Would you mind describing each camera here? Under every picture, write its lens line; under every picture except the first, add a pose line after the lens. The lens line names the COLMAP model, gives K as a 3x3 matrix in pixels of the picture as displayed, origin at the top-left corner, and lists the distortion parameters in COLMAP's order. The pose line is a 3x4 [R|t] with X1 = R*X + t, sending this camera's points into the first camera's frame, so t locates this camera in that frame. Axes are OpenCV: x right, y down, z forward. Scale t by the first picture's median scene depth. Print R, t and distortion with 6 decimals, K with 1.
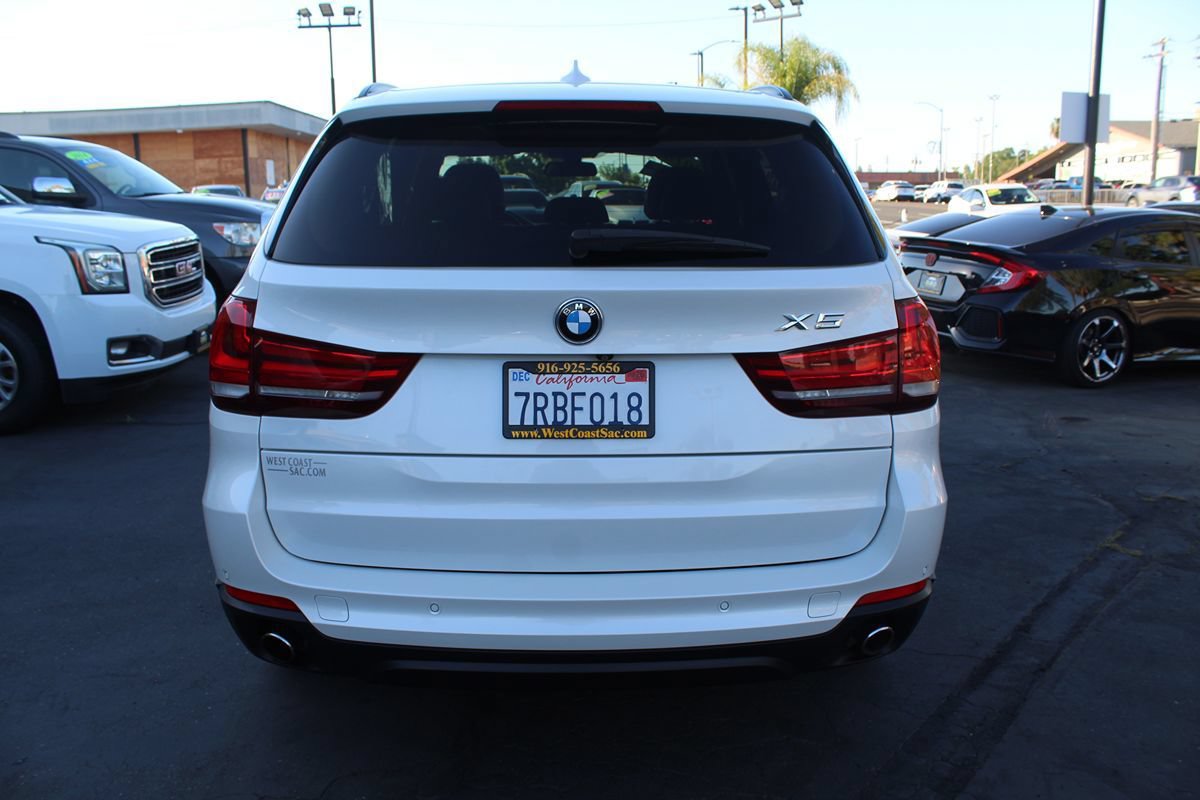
lens RADIAL K [[1019.3, 0, 614.5], [0, 1019.3, 402.9], [0, 0, 1]] dist [-0.165093, 0.140015]
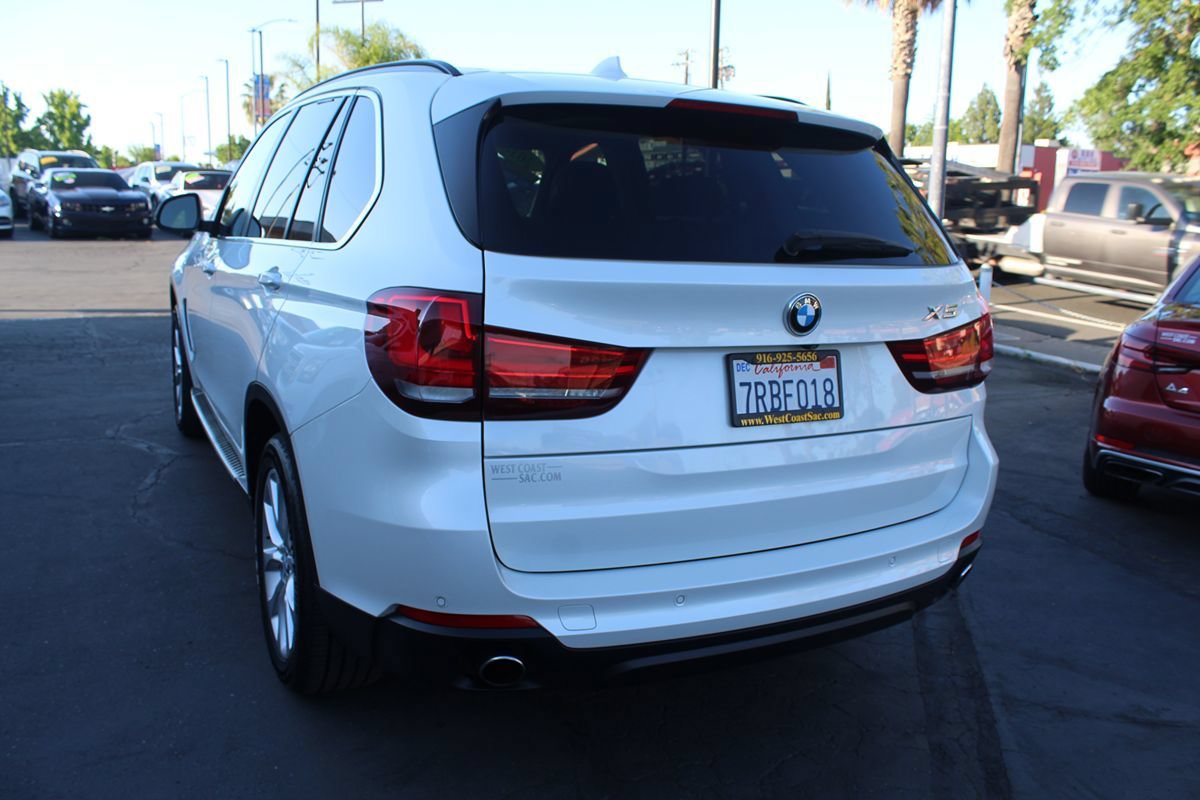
lens RADIAL K [[1019.3, 0, 622.9], [0, 1019.3, 410.6], [0, 0, 1]] dist [-0.165093, 0.140015]
pose [[0.893179, -0.056071, 0.446191, -0.668496], [0.047325, 0.998407, 0.030731, -0.019332], [-0.447204, -0.006332, 0.894410, 0.118826]]
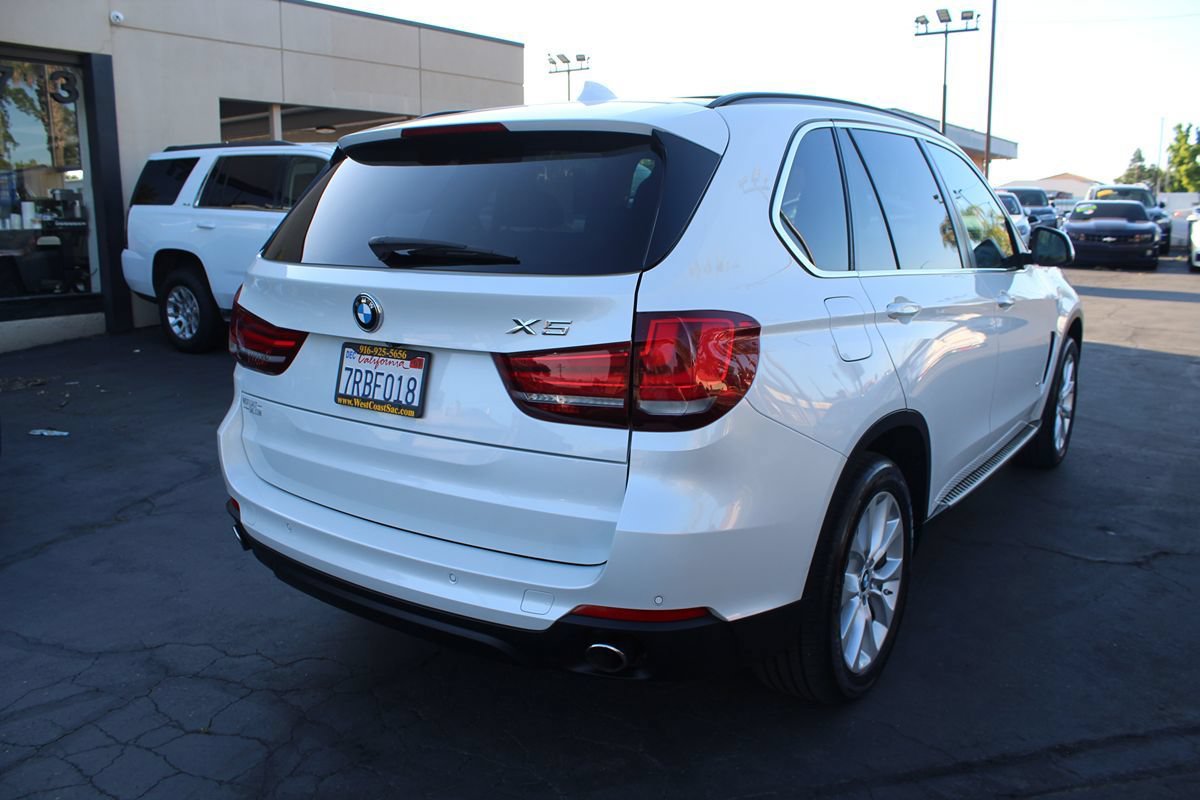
lens RADIAL K [[1019.3, 0, 591.1], [0, 1019.3, 401.9], [0, 0, 1]] dist [-0.165093, 0.140015]
pose [[0.782299, 0.117012, -0.611813, 0.886451], [-0.121158, 0.992023, 0.034810, -0.047161], [0.611006, 0.046895, 0.790236, 0.212998]]
